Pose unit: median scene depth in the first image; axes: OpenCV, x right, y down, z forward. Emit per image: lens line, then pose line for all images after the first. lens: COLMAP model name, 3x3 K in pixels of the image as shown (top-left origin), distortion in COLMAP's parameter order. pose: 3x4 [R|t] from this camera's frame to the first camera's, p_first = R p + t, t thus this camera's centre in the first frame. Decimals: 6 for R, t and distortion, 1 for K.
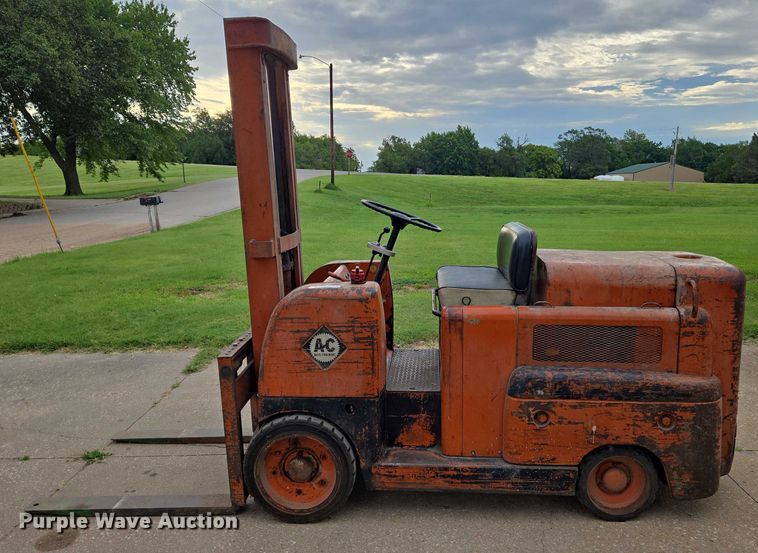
lens RADIAL K [[662.8, 0, 361.3], [0, 662.8, 257.0], [0, 0, 1]] dist [0.091551, -0.074451]
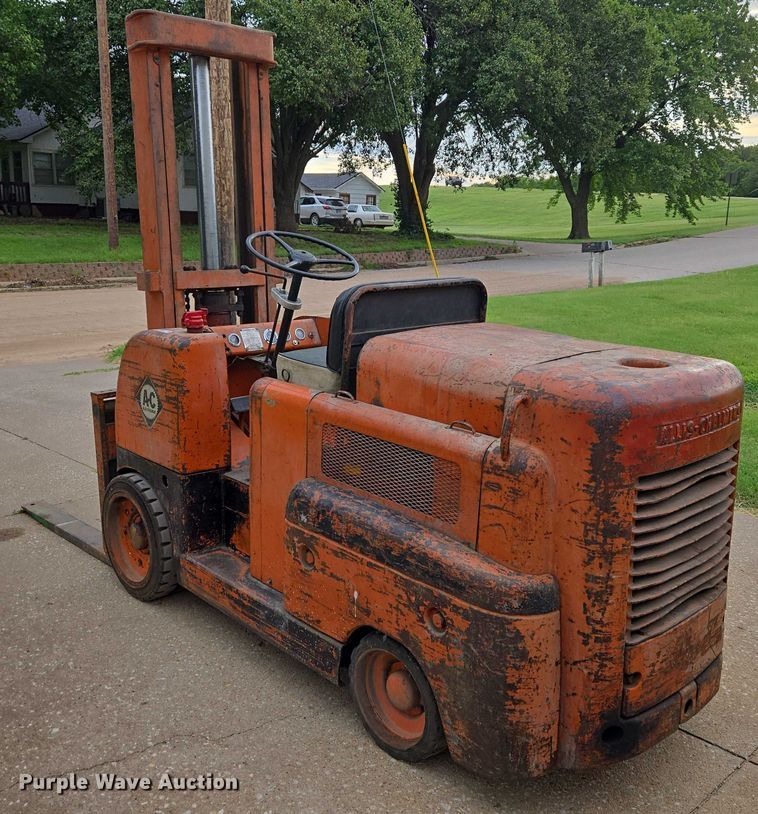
lens RADIAL K [[885.1, 0, 378.2], [0, 885.1, 379.5], [0, 0, 1]] dist [0.157611, -0.261507]
pose [[0.695673, 0.152769, -0.701926, 0.248918], [-0.114034, 0.988221, 0.102061, -0.010698], [0.709250, 0.009042, 0.704899, 0.108642]]
